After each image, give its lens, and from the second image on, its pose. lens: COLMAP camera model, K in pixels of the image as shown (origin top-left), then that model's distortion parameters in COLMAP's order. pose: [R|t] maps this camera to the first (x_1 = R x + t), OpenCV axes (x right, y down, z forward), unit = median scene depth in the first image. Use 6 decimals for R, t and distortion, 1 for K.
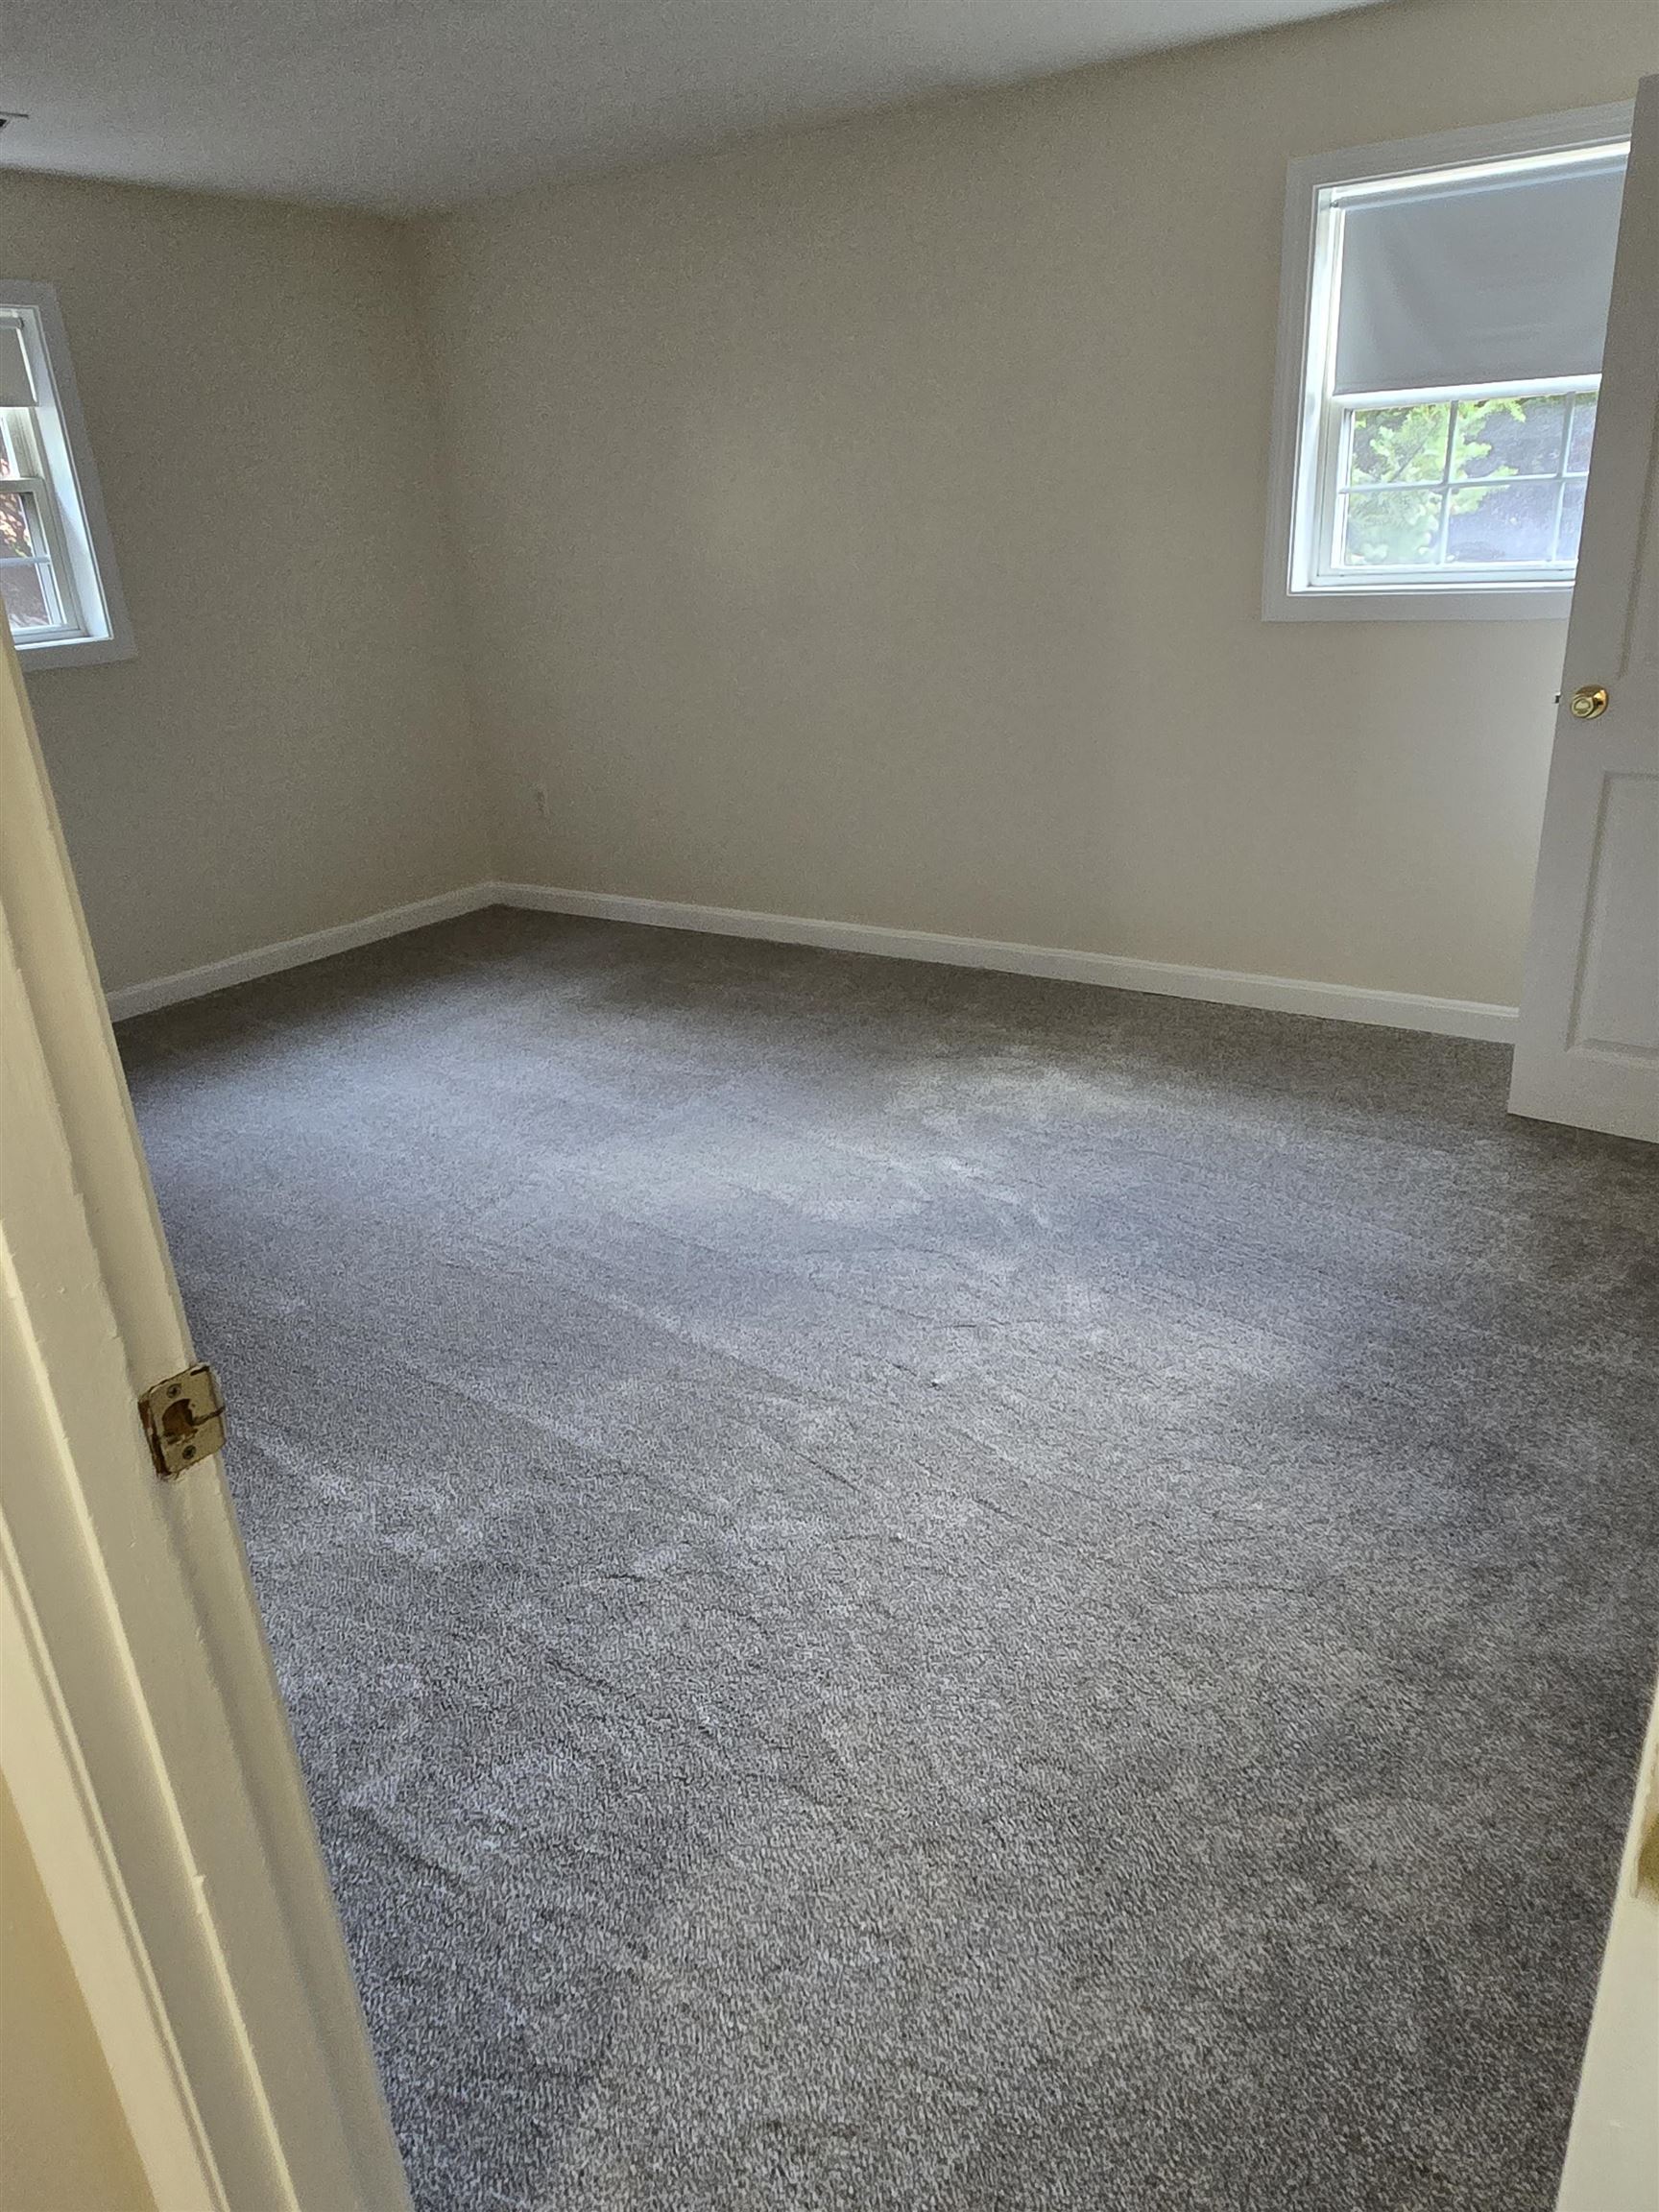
lens RADIAL K [[1497.6, 0, 825.1], [0, 1497.6, 1099.1], [0, 0, 1]] dist [0.004206, 0.000625]
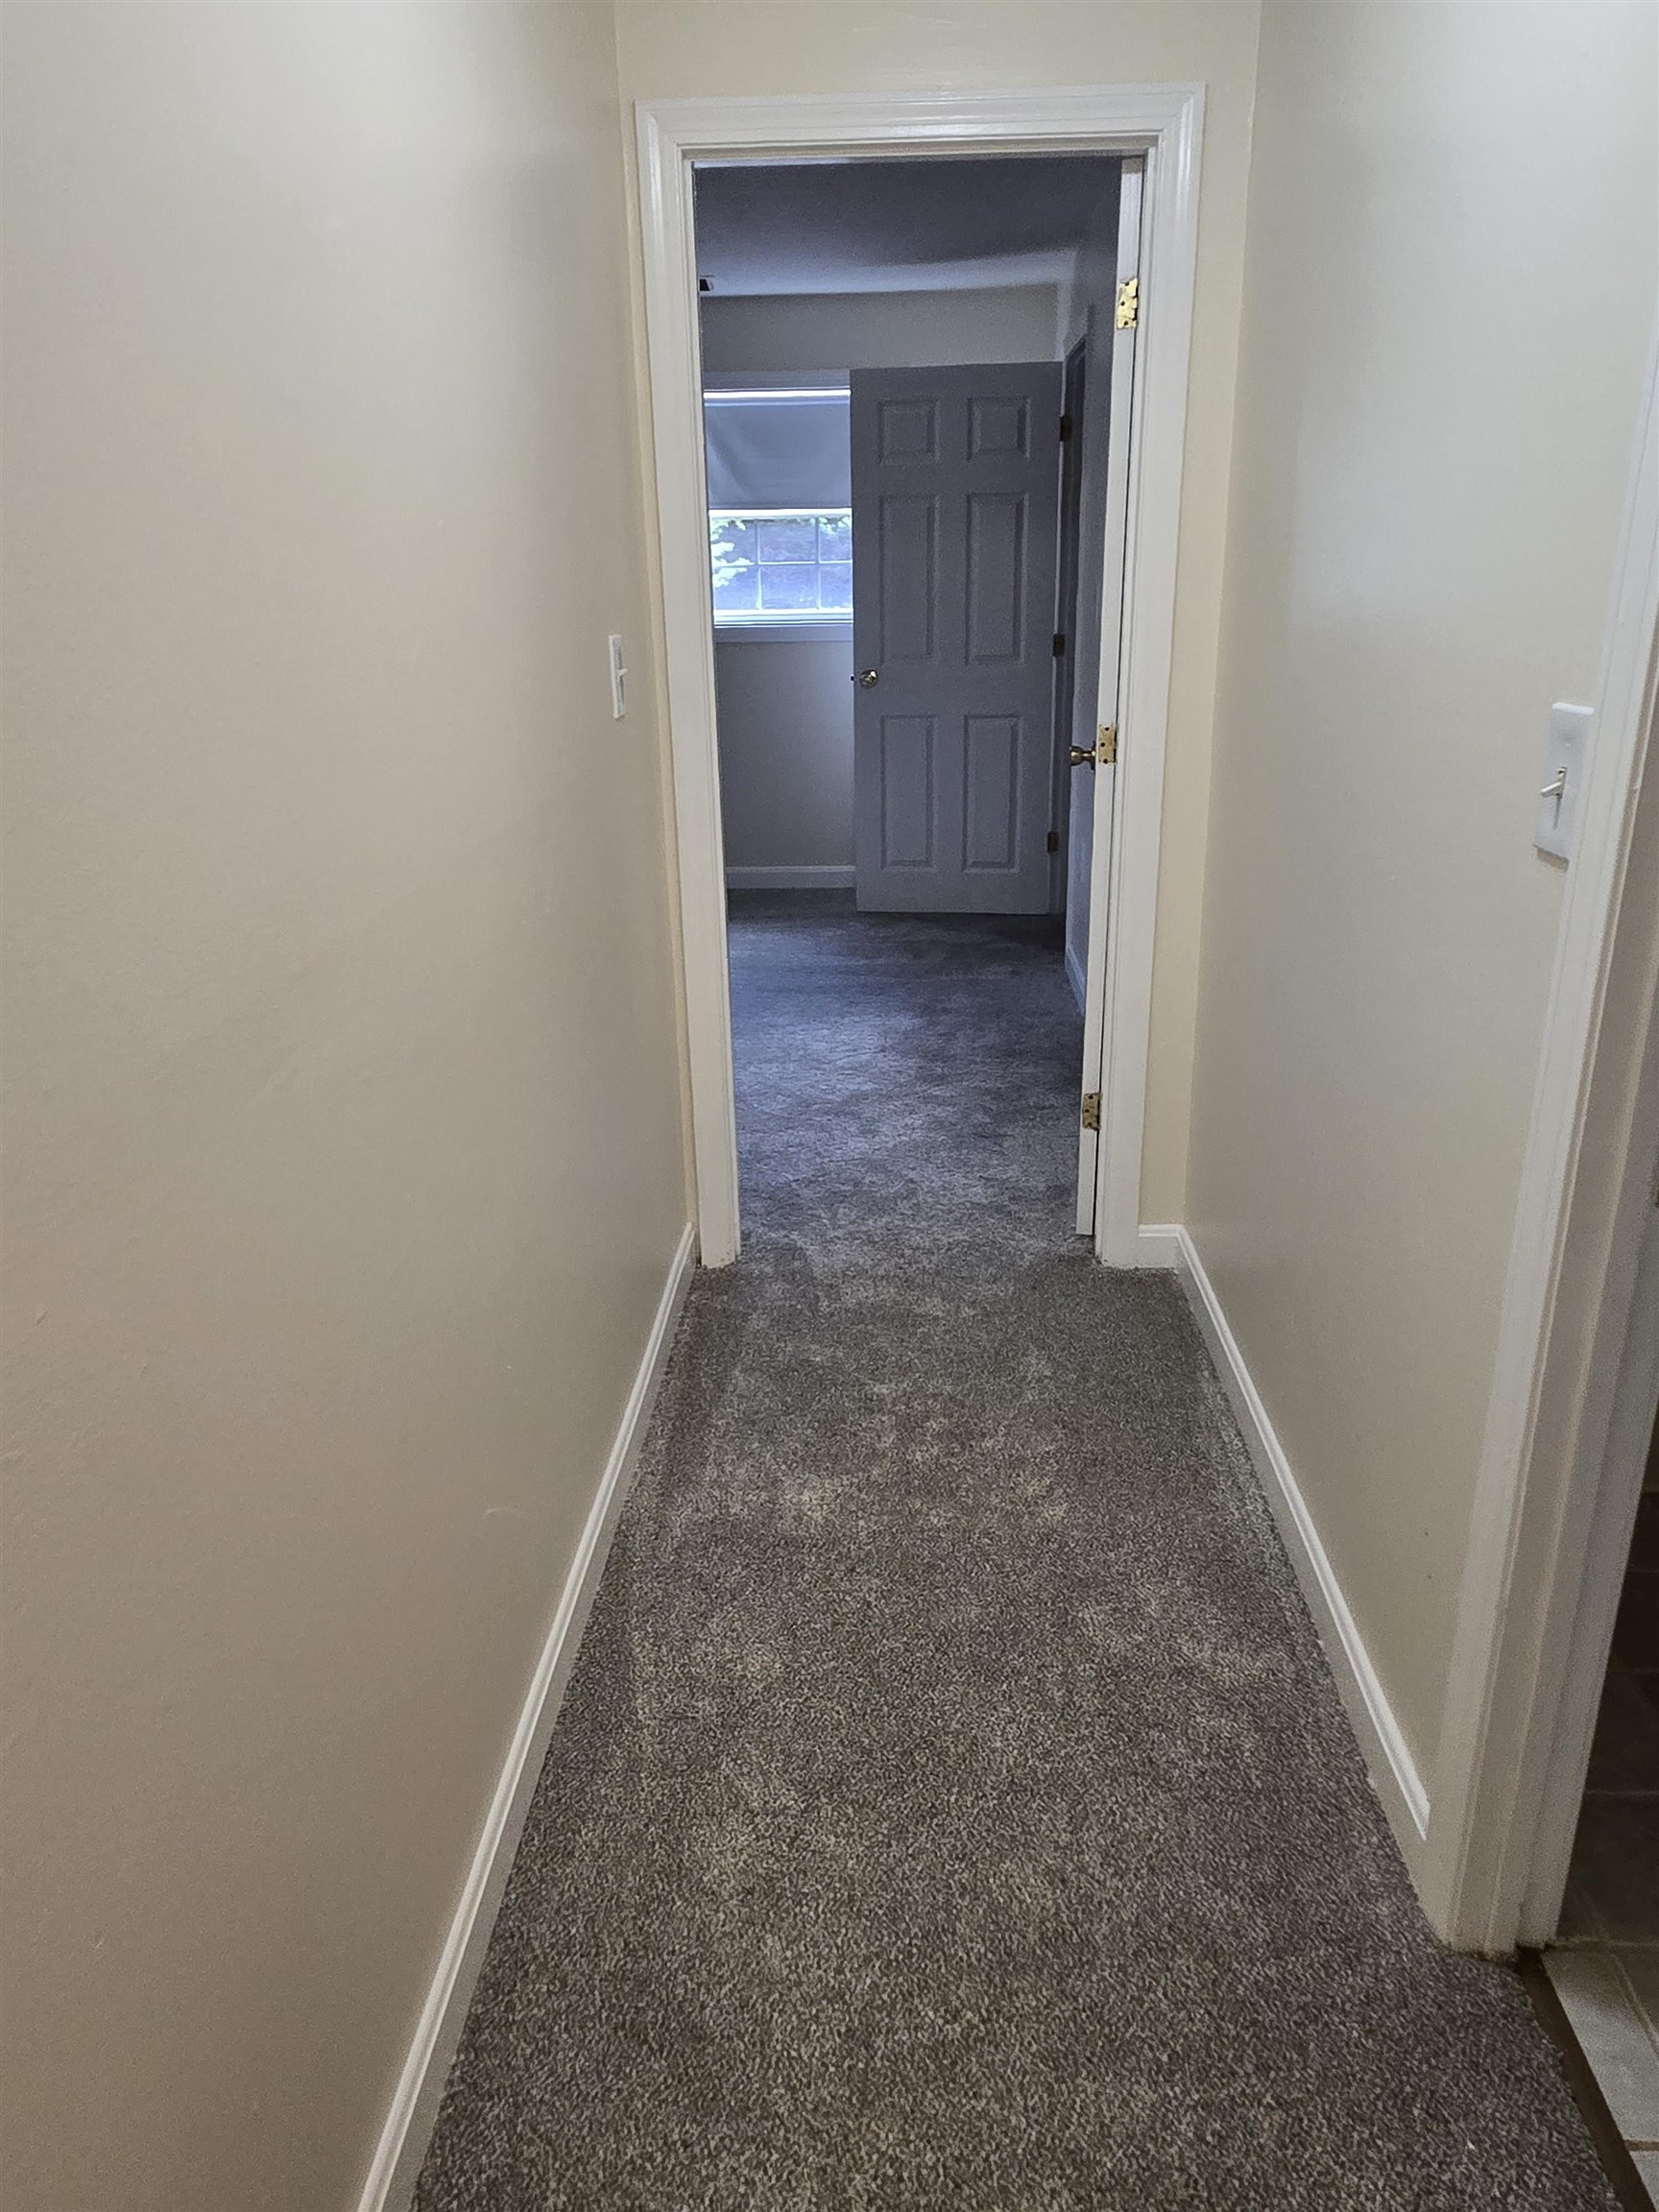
lens RADIAL K [[1497.6, 0, 825.1], [0, 1497.6, 1099.1], [0, 0, 1]] dist [0.004206, 0.000625]
pose [[0.850394, -0.136786, 0.508055, -0.567346], [0.163804, 0.986455, -0.008591, 0.263781], [-0.499999, 0.090527, 0.861282, -0.546345]]
